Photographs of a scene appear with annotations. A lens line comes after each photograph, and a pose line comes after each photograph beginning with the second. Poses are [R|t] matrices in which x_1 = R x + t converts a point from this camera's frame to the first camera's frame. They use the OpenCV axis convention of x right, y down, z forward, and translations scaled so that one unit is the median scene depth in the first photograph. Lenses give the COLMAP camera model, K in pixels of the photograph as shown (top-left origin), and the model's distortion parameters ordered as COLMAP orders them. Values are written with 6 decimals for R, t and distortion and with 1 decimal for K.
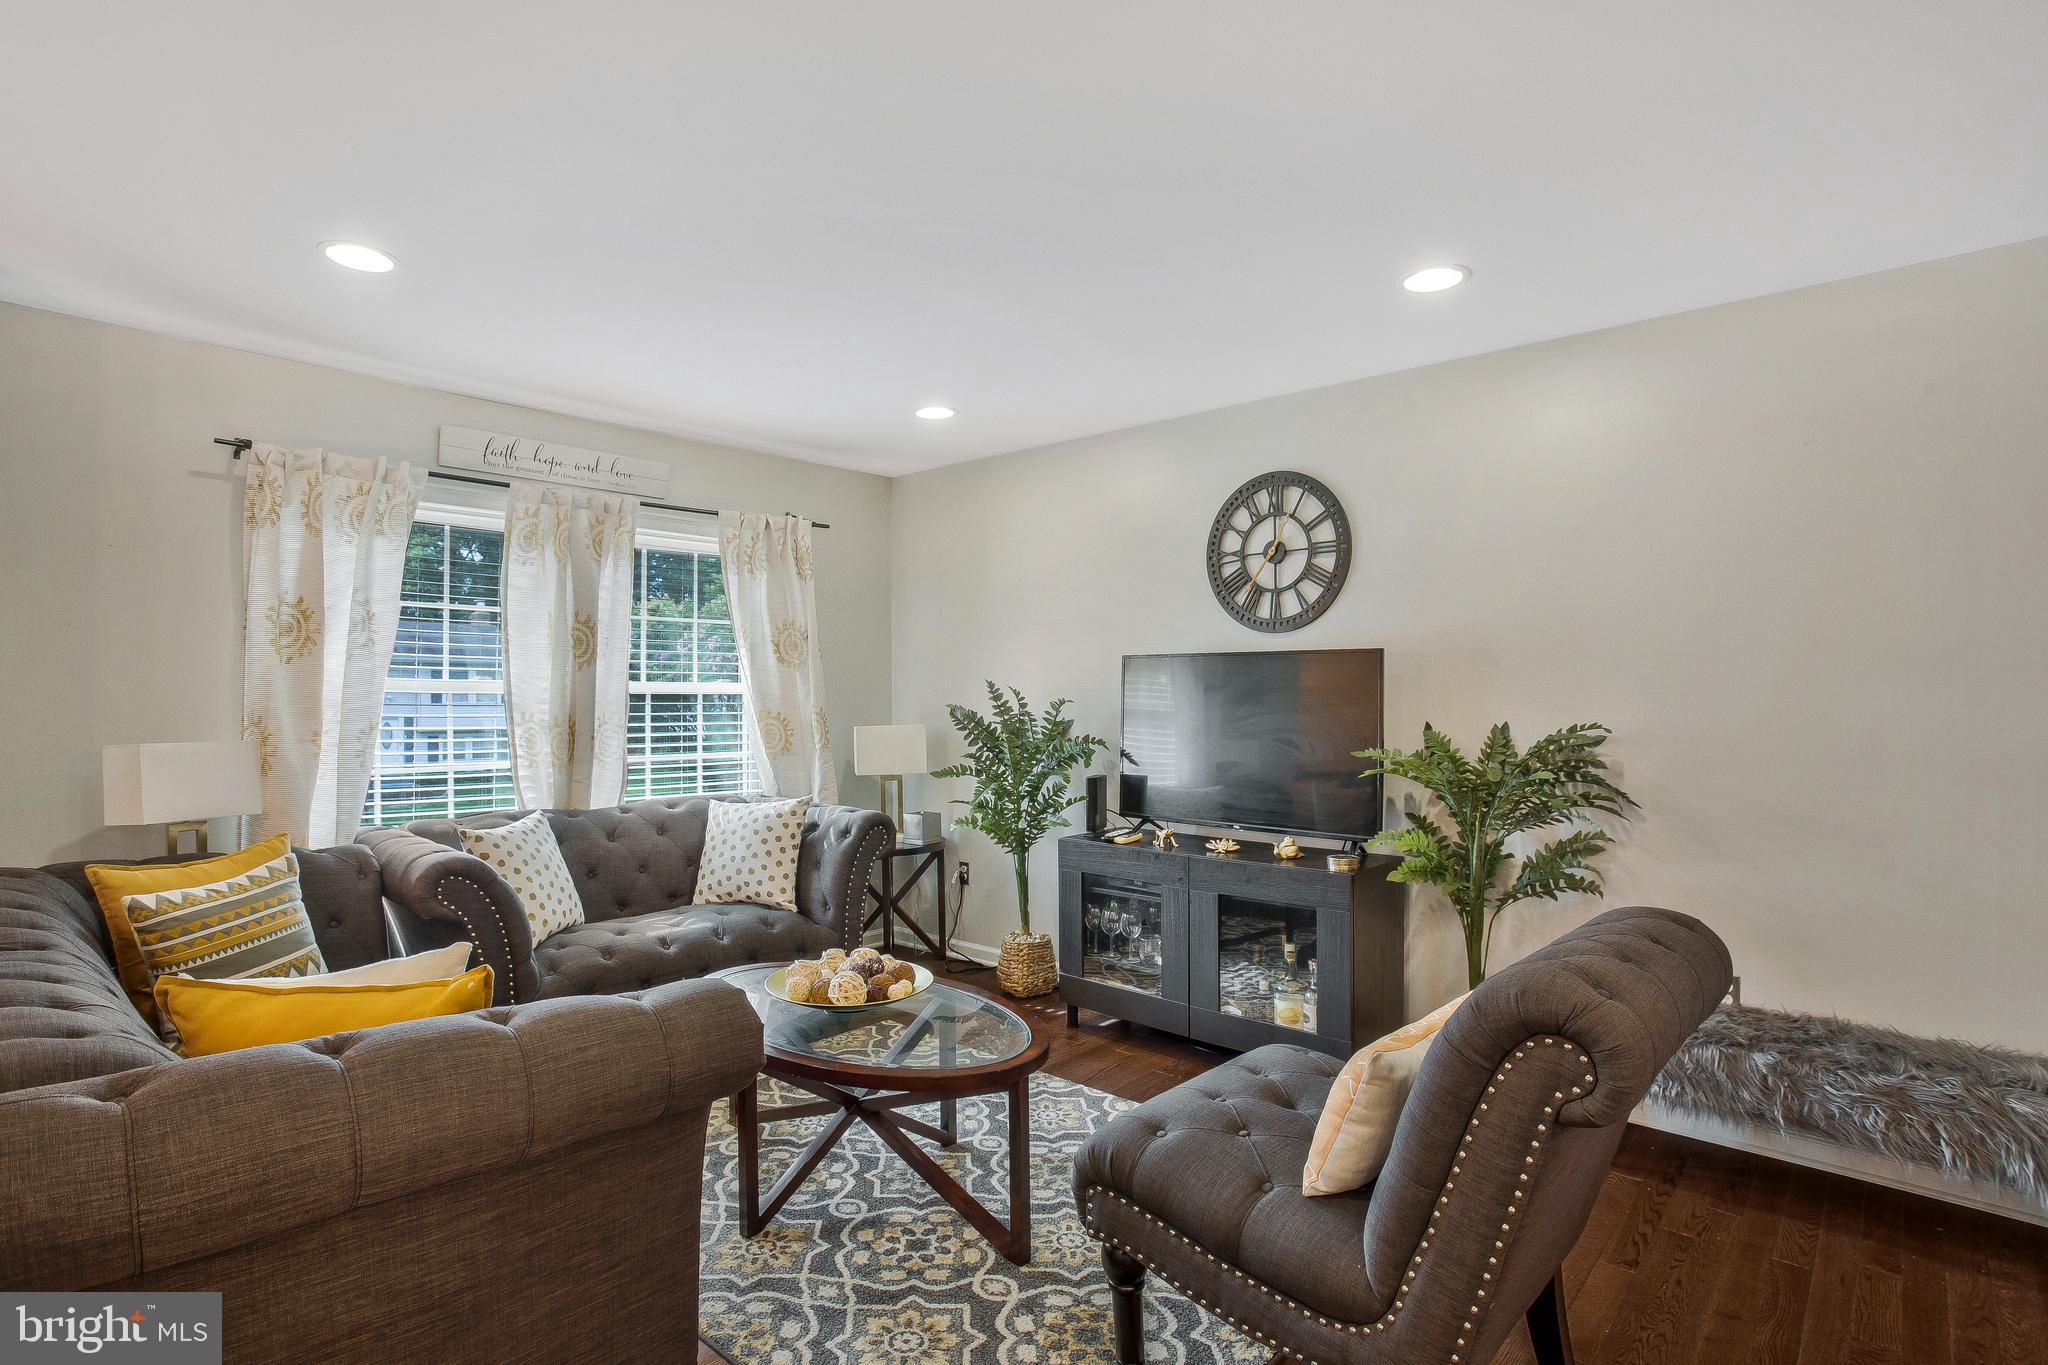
lens RADIAL K [[1026.2, 0, 1034.3], [0, 1026.2, 697.2], [0, 0, 1]] dist [-0.059580, 0.018273]
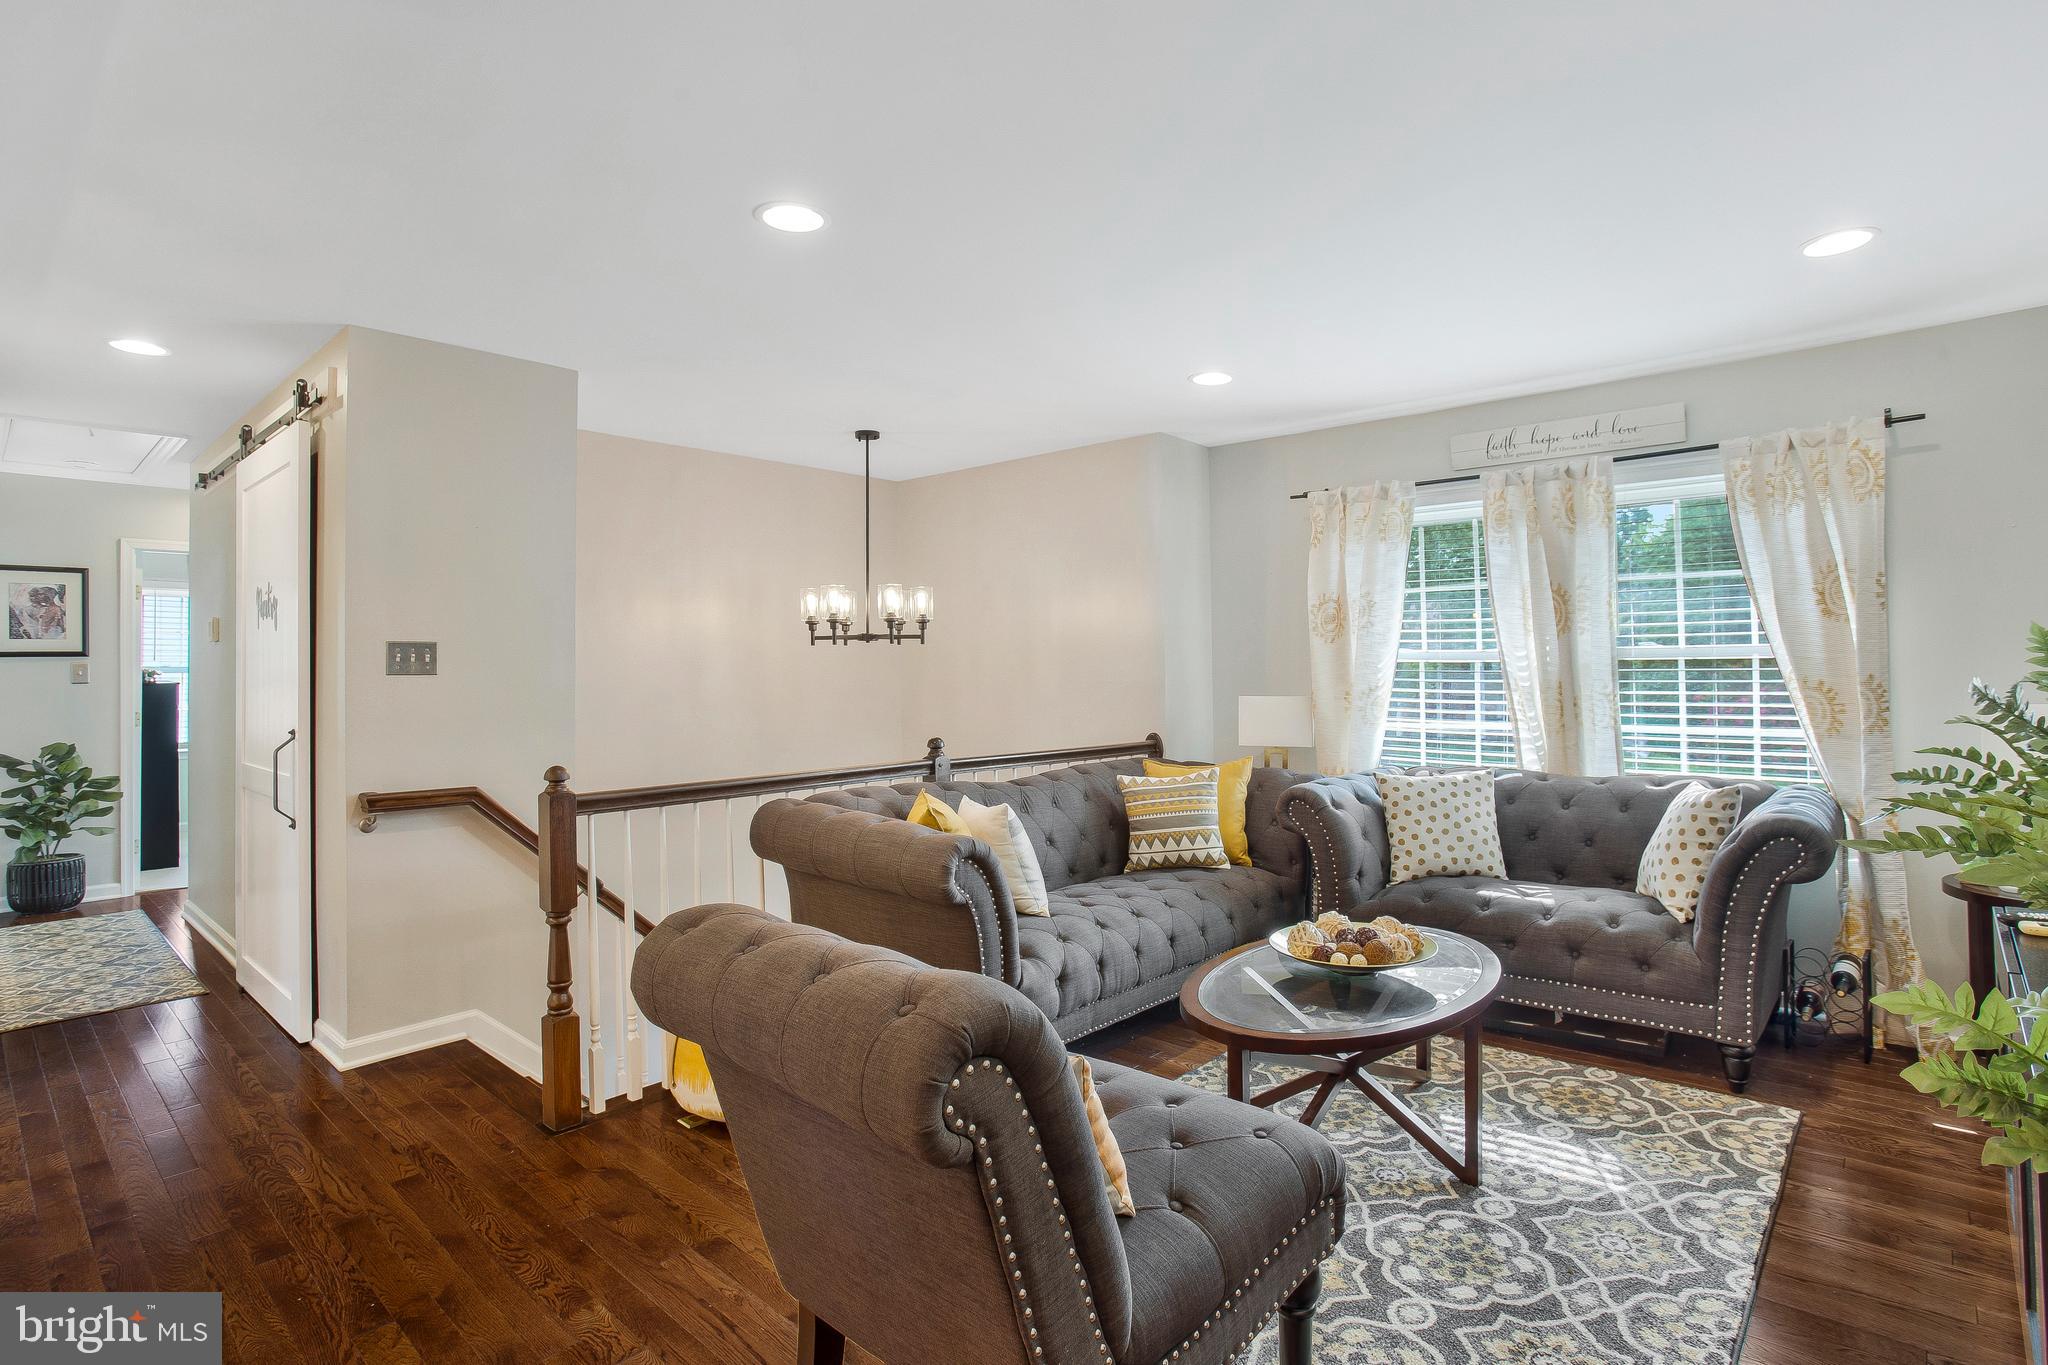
lens RADIAL K [[1026.2, 0, 1072.4], [0, 1026.2, 652.0], [0, 0, 1]] dist [-0.059580, 0.018273]
pose [[0.029292, -0.020321, -0.999364, 0.573339], [0.006725, 0.999775, -0.020133, 0.005166], [0.999548, -0.006131, 0.029422, 0.492567]]
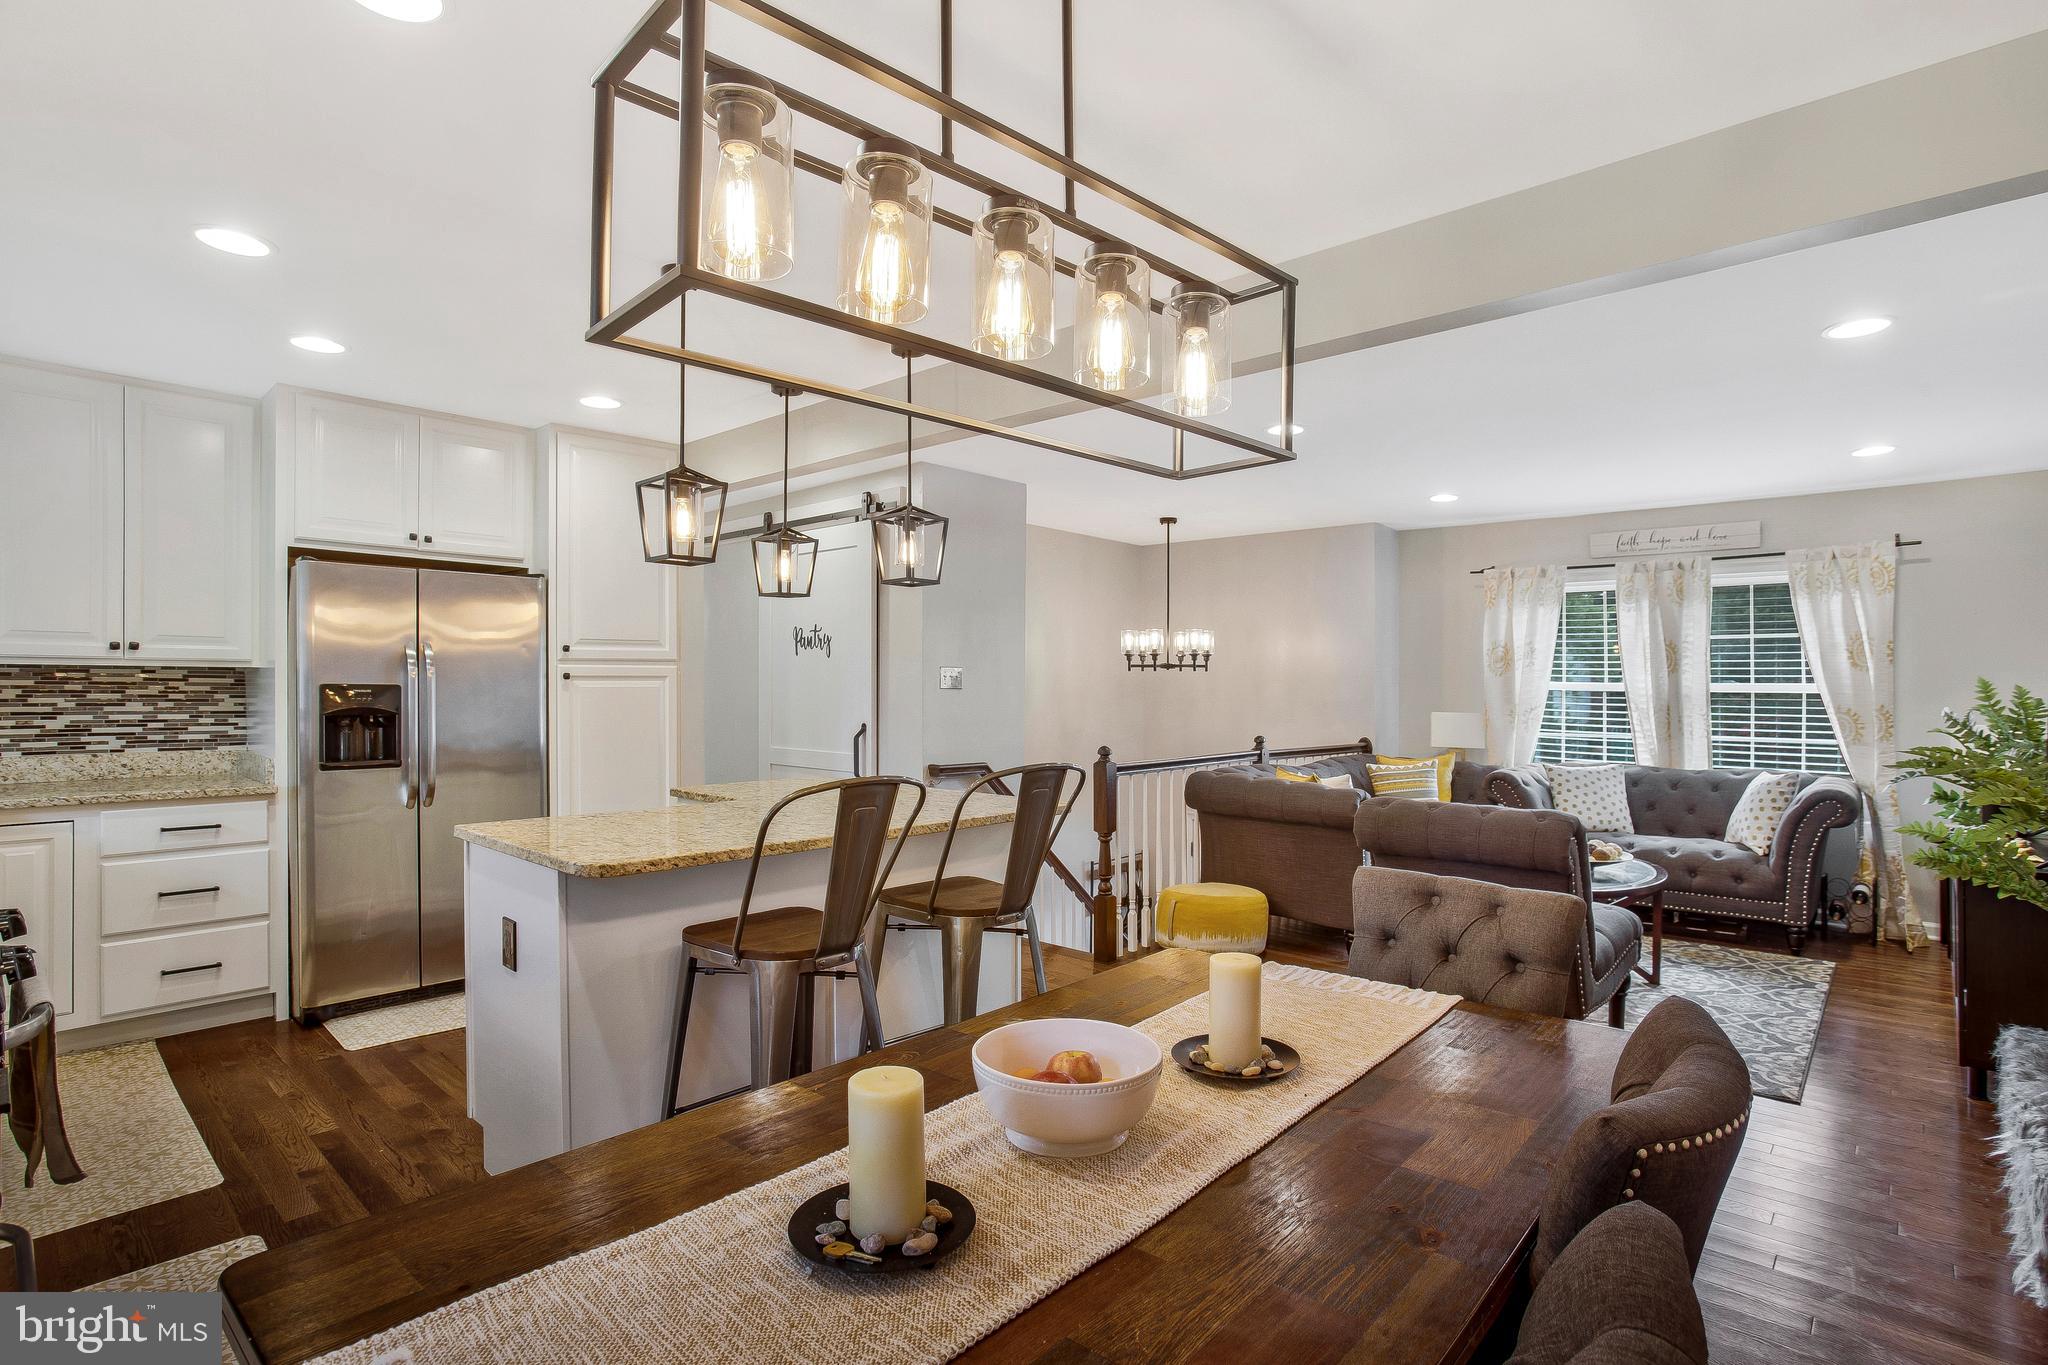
lens RADIAL K [[1026.2, 0, 1039.3], [0, 1026.2, 686.3], [0, 0, 1]] dist [-0.059580, 0.018273]
pose [[0.014250, -0.003490, -0.999892, 1.078402], [-0.010273, 0.999941, -0.003637, 0.003946], [0.999846, 0.010324, 0.014213, 0.031980]]
